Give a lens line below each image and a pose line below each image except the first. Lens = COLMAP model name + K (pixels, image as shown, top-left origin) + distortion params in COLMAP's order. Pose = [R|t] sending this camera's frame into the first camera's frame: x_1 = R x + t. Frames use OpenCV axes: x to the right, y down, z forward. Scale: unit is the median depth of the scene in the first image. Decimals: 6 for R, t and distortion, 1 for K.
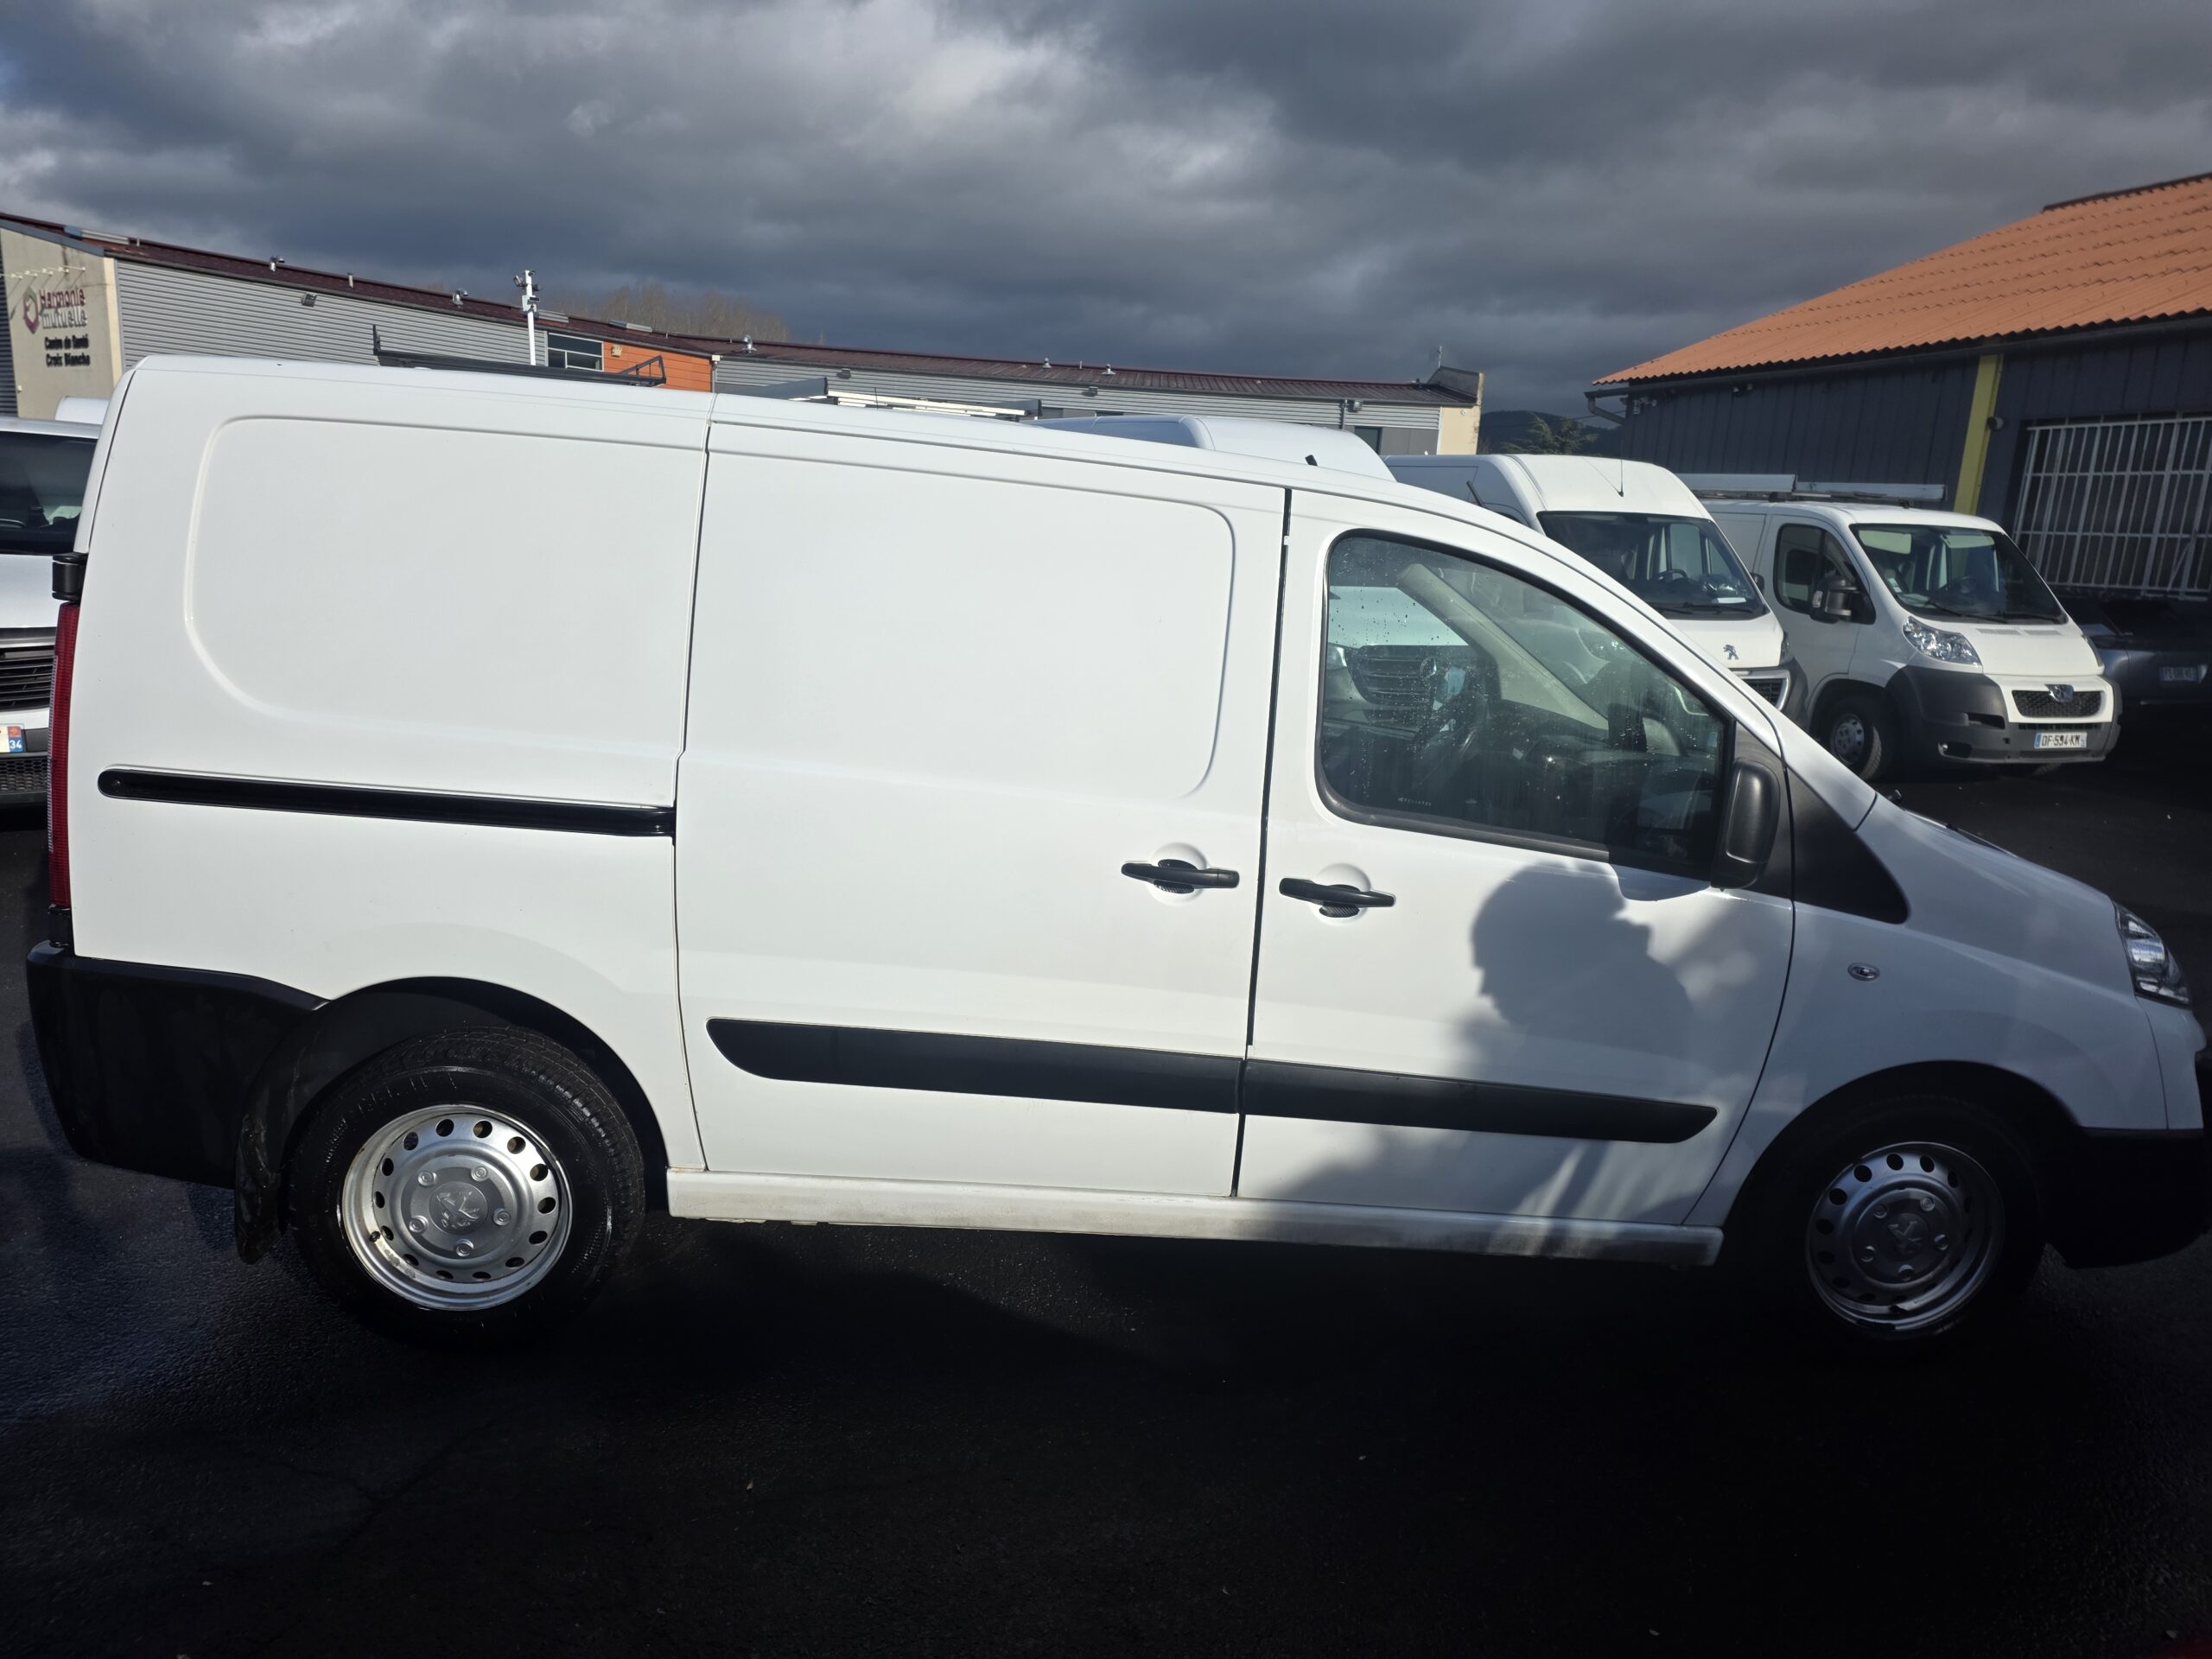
lens RADIAL K [[1428.8, 0, 1096.5], [0, 1428.8, 826.5], [0, 0, 1]] dist [0.026624, -0.013164]
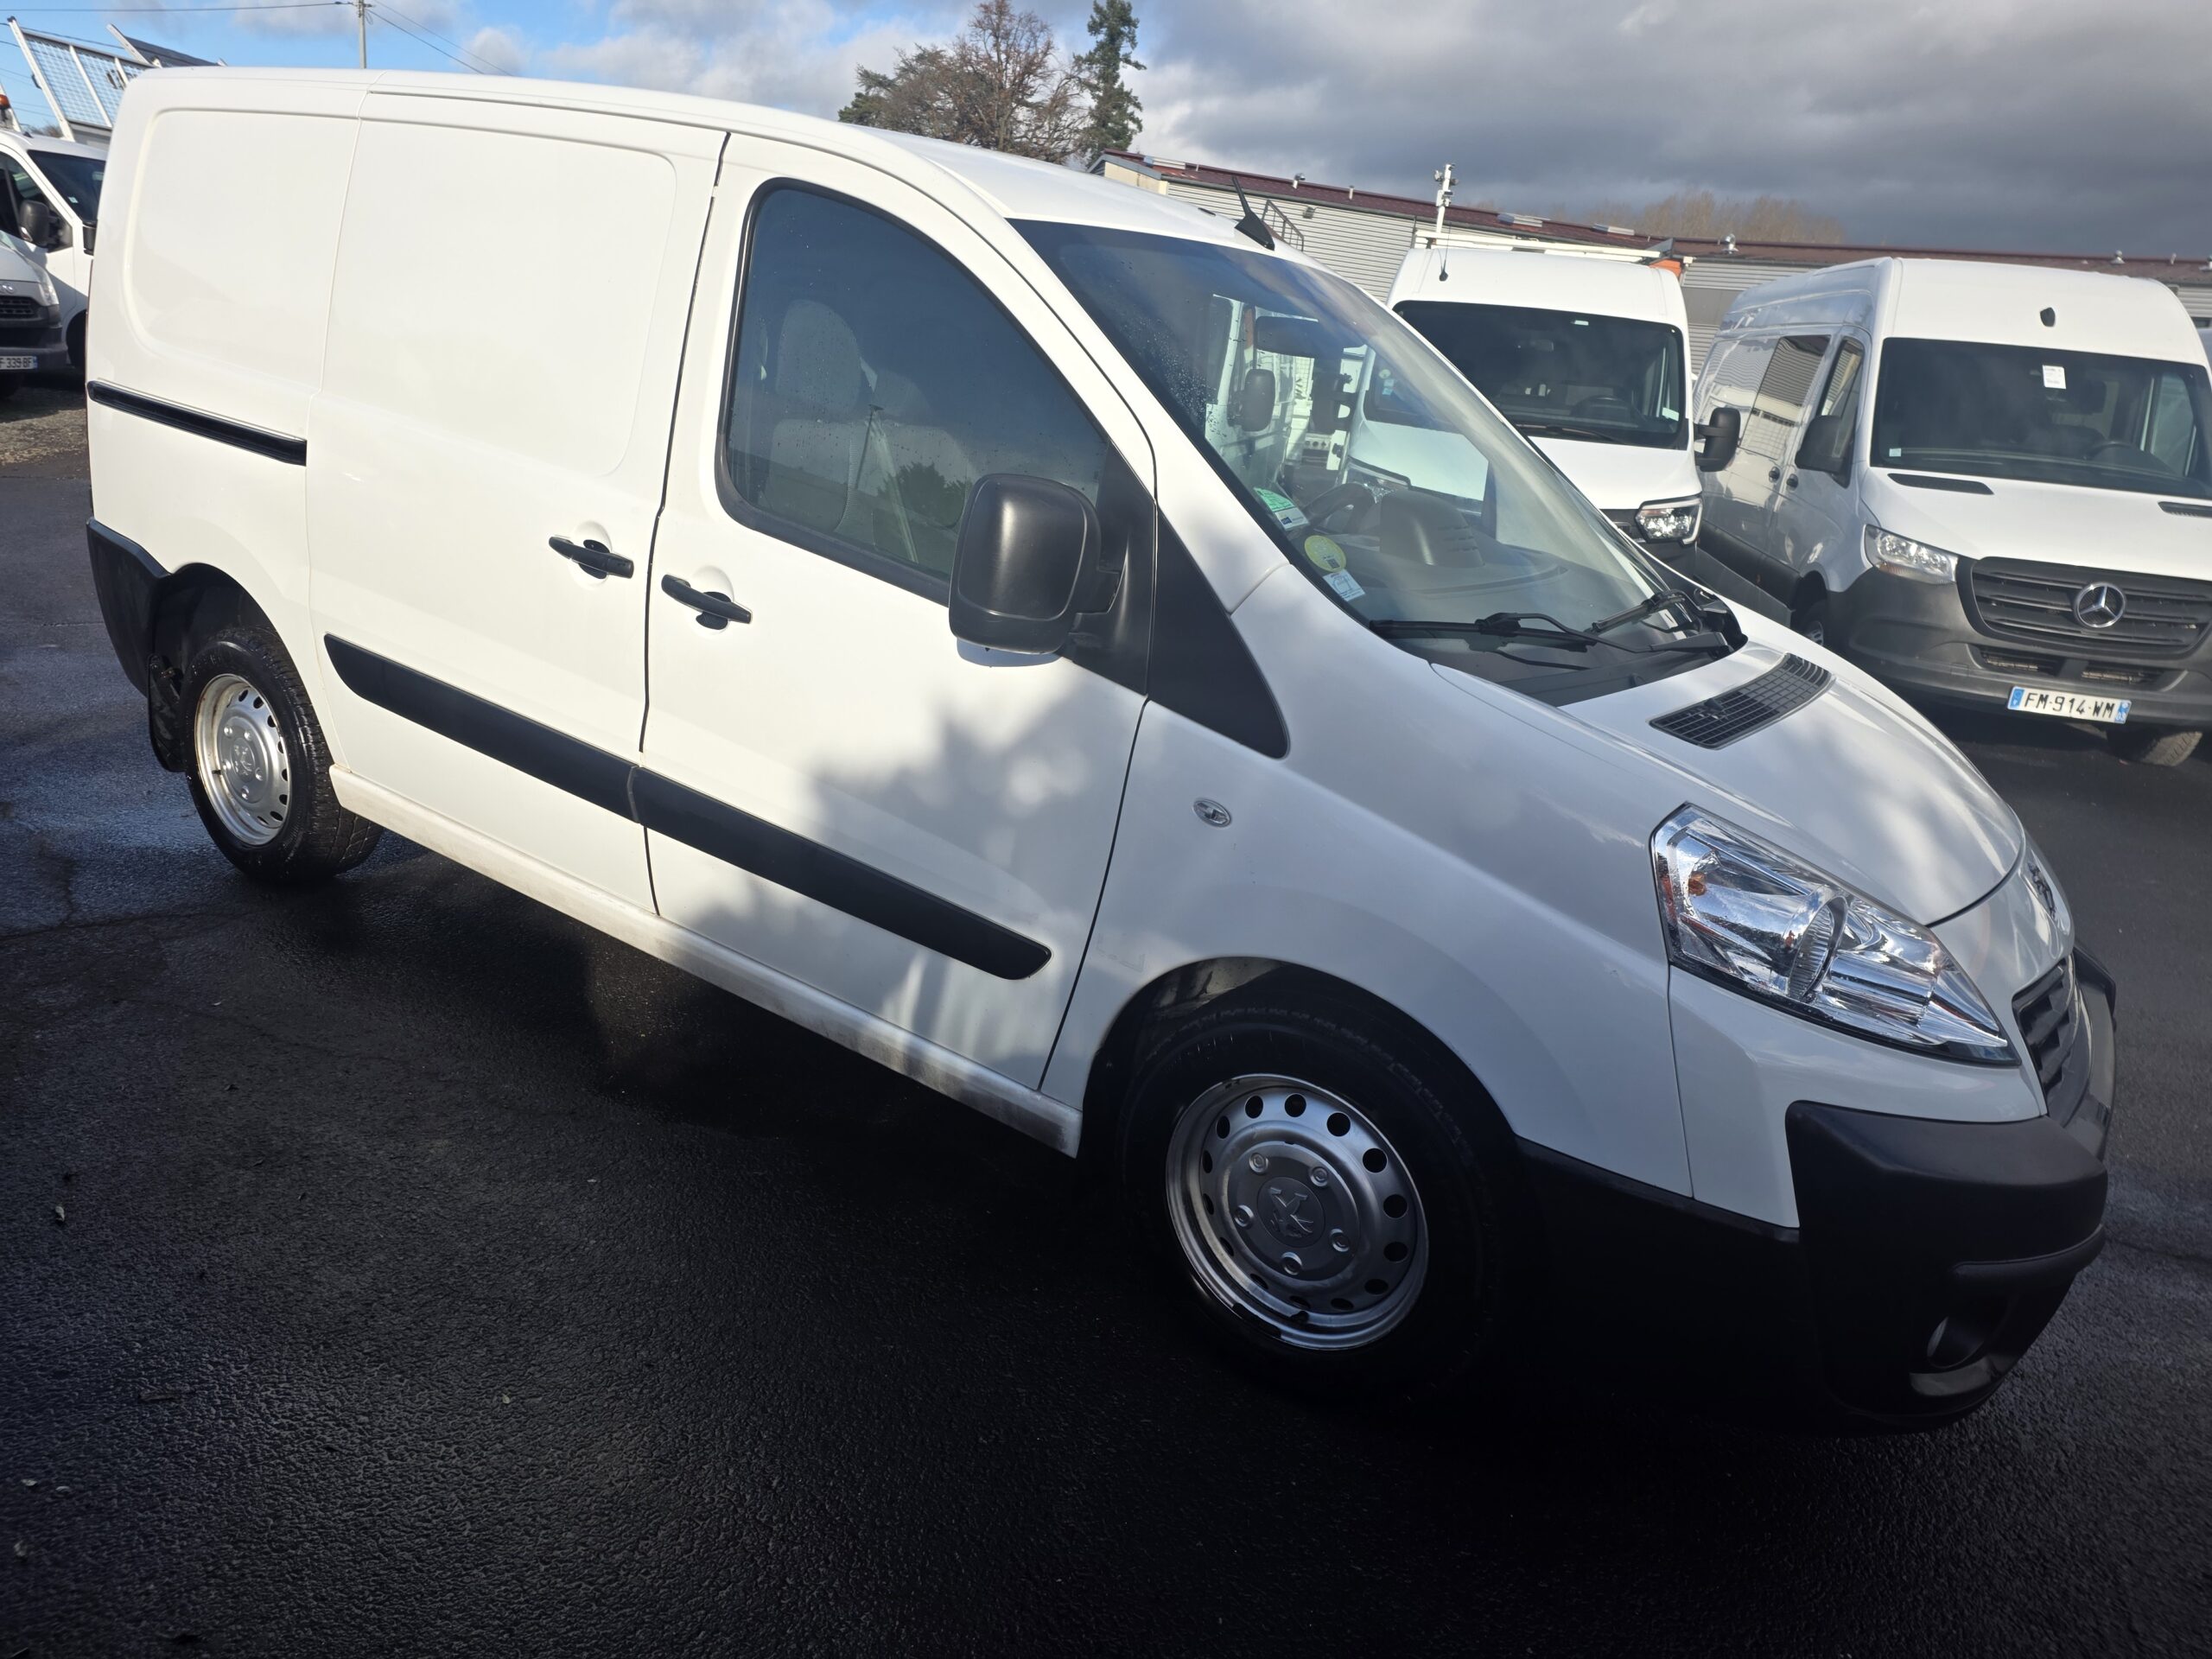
lens RADIAL K [[1428.8, 0, 1113.0], [0, 1428.8, 817.0], [0, 0, 1]] dist [0.026624, -0.013164]
pose [[0.797603, 0.207348, -0.566424, 0.884714], [-0.181159, 0.978052, 0.102934, 0.039307], [0.575336, 0.020512, 0.817660, 0.383042]]
